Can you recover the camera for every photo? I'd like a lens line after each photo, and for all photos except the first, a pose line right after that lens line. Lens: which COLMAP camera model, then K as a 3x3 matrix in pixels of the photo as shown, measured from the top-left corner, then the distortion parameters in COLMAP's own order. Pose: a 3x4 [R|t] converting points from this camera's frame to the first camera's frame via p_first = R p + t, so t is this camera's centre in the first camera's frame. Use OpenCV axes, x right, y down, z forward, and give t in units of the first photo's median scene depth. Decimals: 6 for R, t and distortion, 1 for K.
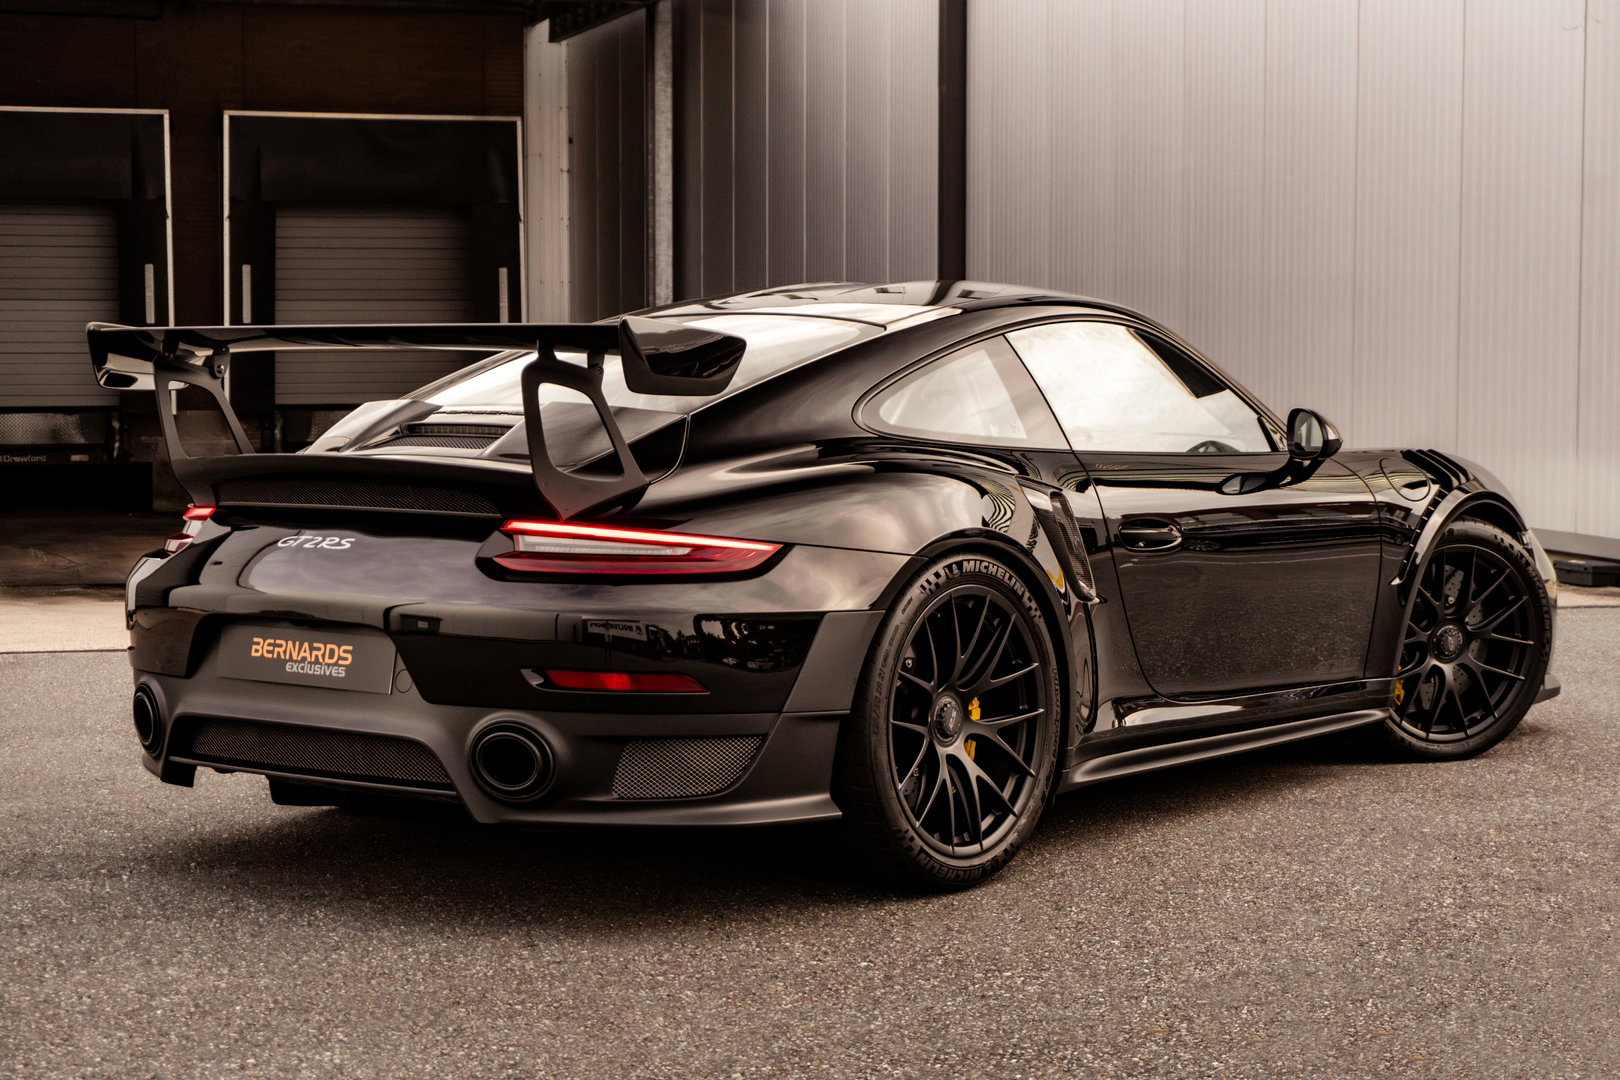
lens RADIAL K [[3046.4, 0, 815.8], [0, 3046.4, 548.3], [0, 0, 1]] dist [-0.011486, 0.000000]
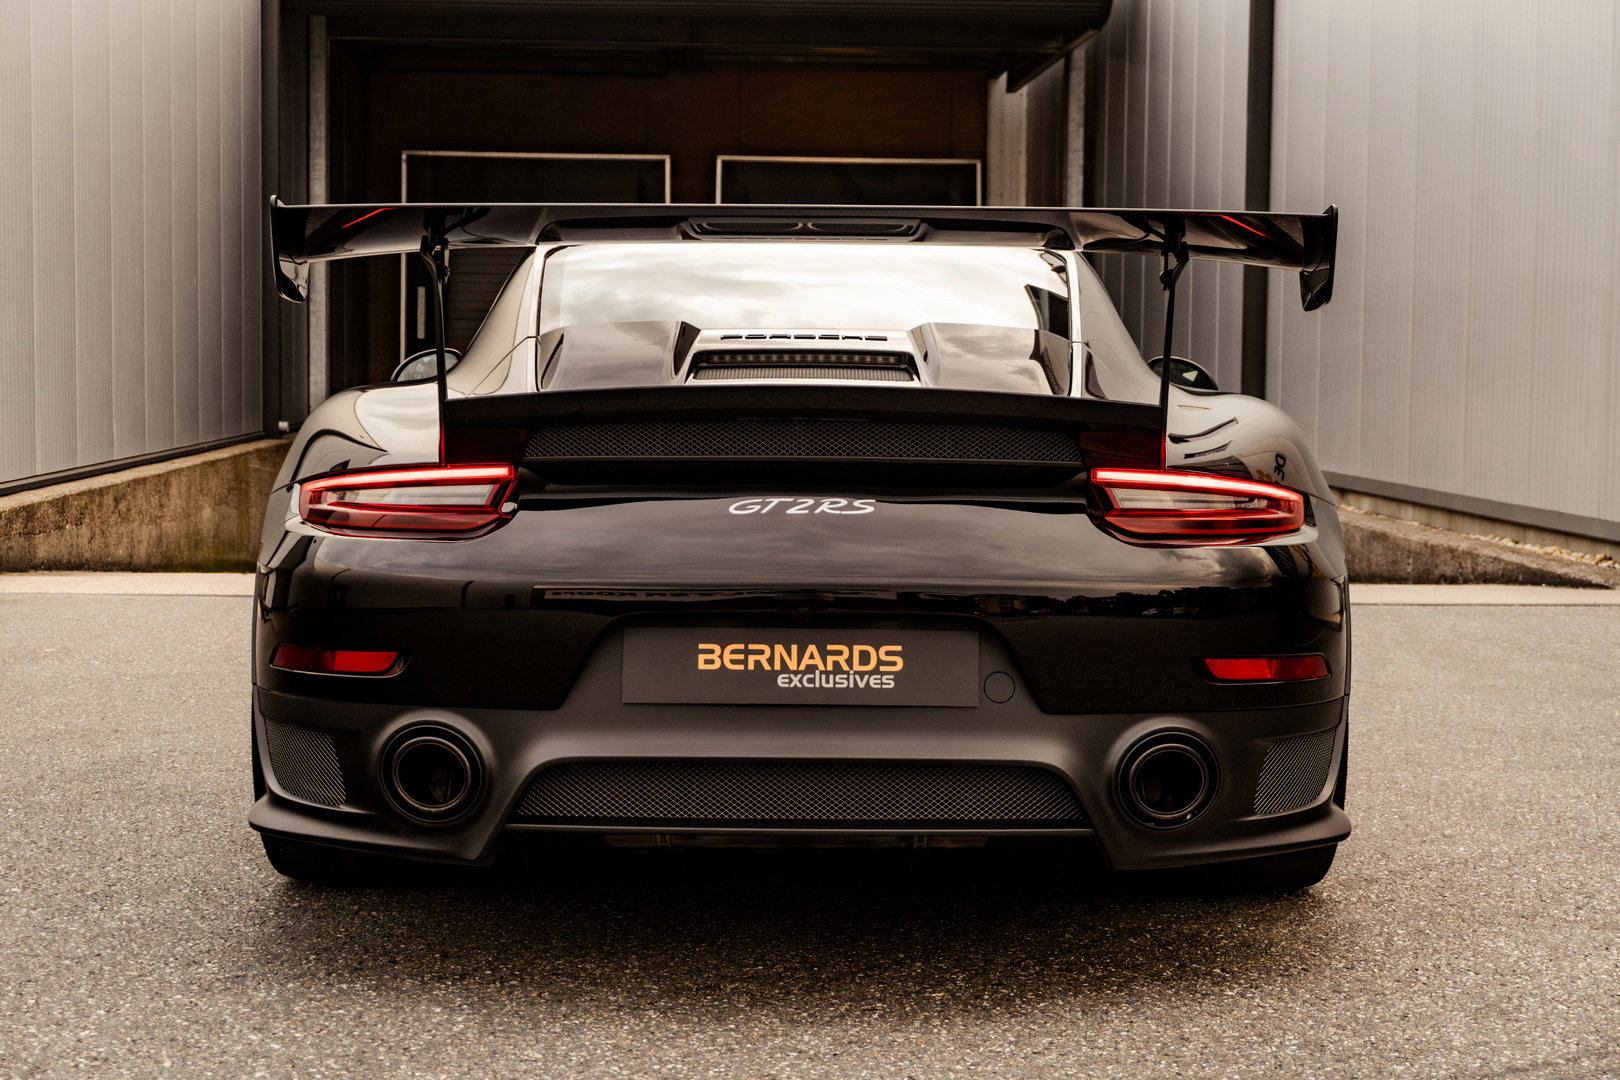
lens RADIAL K [[2677.7, 0, 812.0], [0, 2677.7, 543.3], [0, 0, 1]] dist [0.034064, 0.000000]
pose [[0.785704, -0.034406, 0.617646, -0.561314], [0.029663, 0.999399, 0.017937, -0.004707], [-0.617892, 0.004228, 0.786252, 0.500493]]
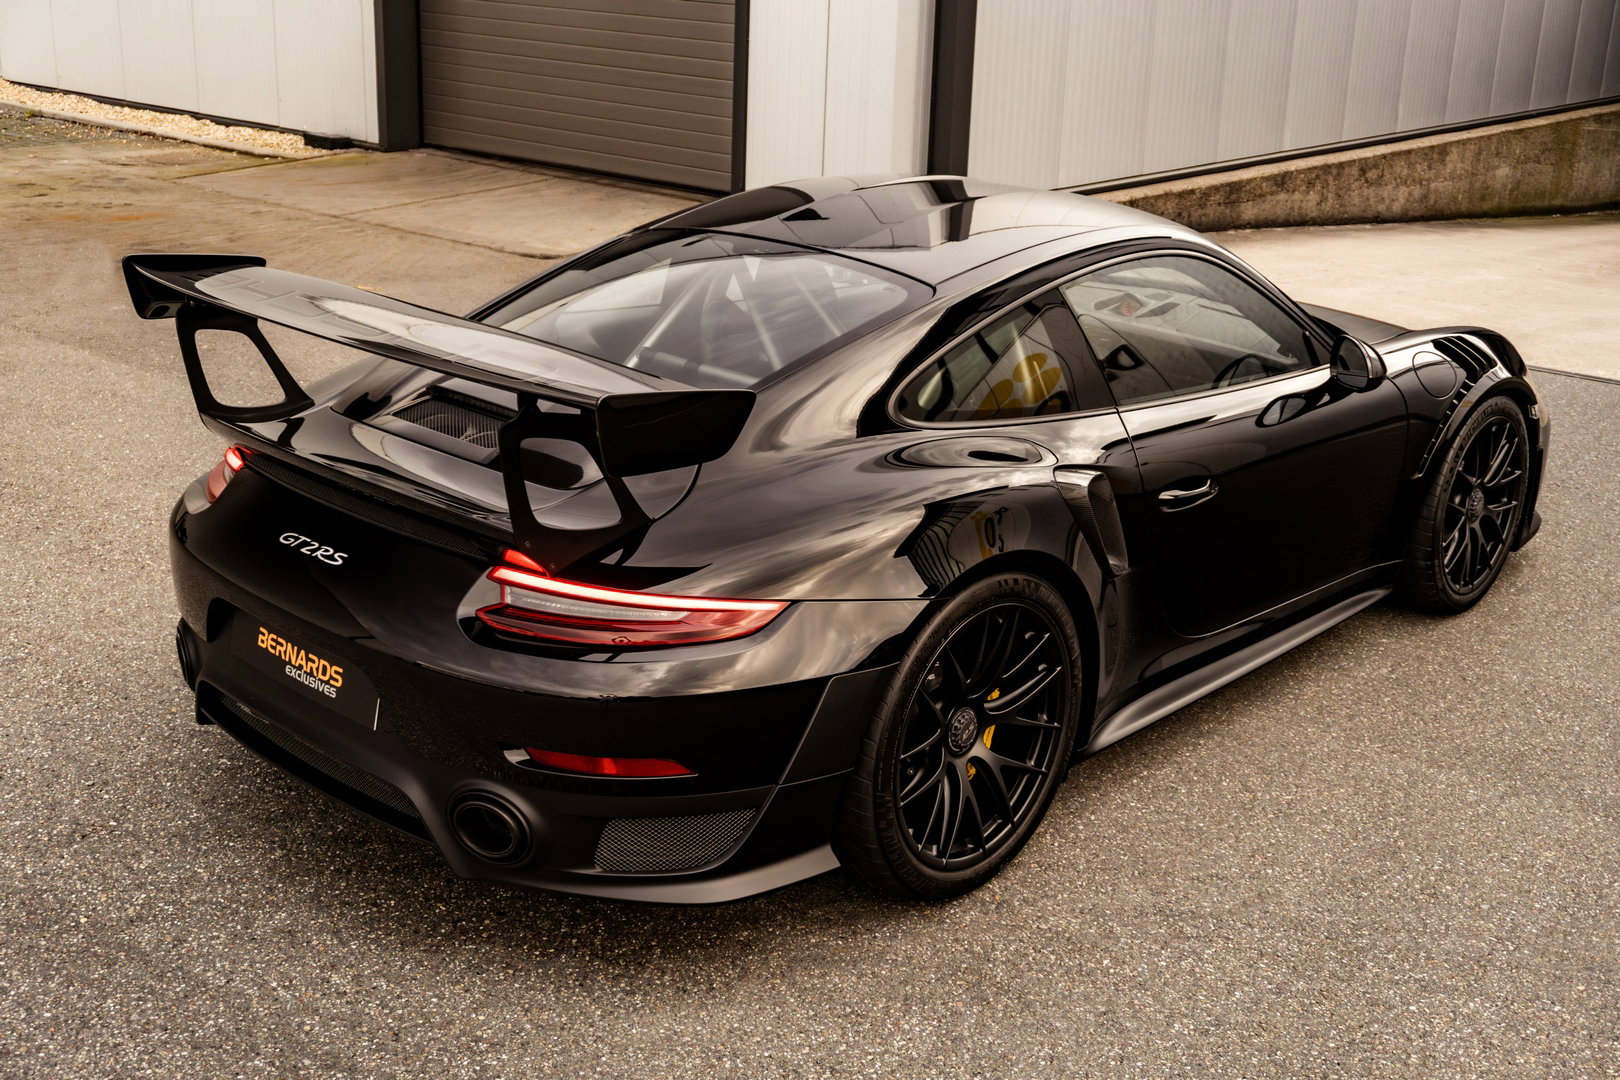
lens RADIAL K [[1855.3, 0, 804.4], [0, 1855.3, 538.6], [0, 0, 1]] dist [0.019382, 0.000000]
pose [[0.995714, 0.061377, -0.069182, 0.031352], [-0.041492, 0.964999, 0.258950, -0.164552], [0.082655, -0.254970, 0.963410, 0.451030]]
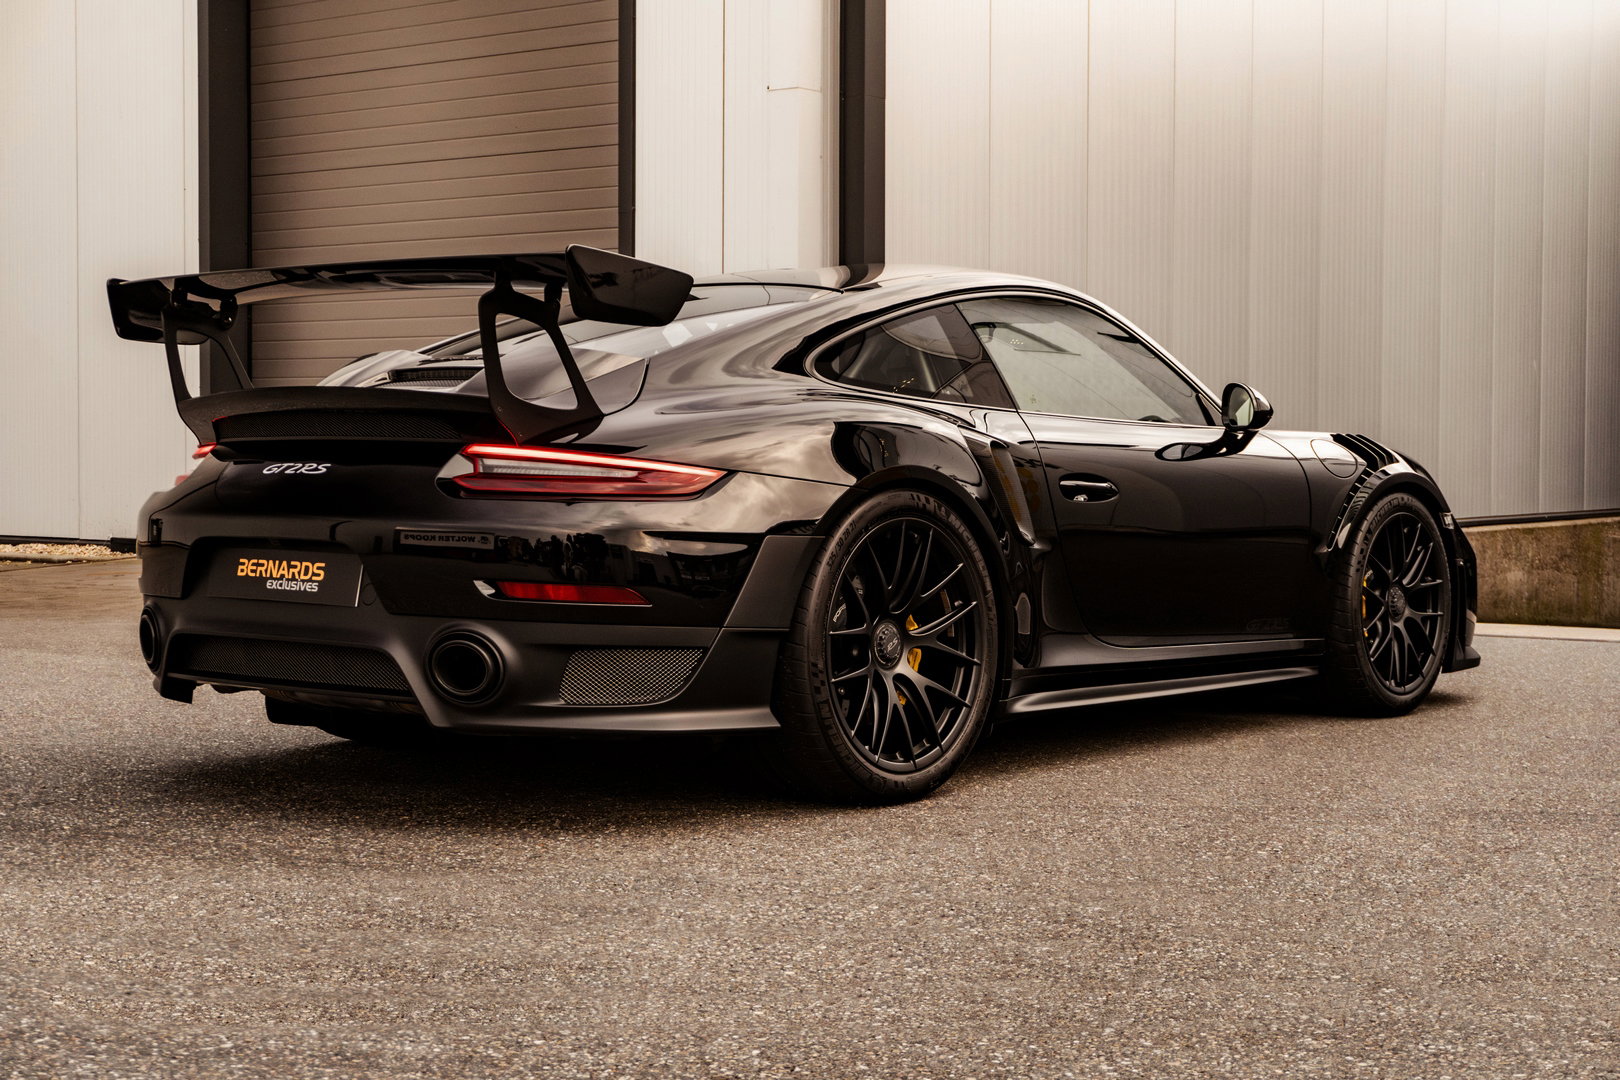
lens RADIAL K [[2484.8, 0, 808.5], [0, 2484.8, 526.4], [0, 0, 1]] dist [0.017377, 0.000000]
pose [[0.999454, 0.008225, -0.031992, 0.044959], [-0.009236, 0.999458, -0.031594, 0.044781], [0.031715, 0.031872, 0.998989, 0.131250]]
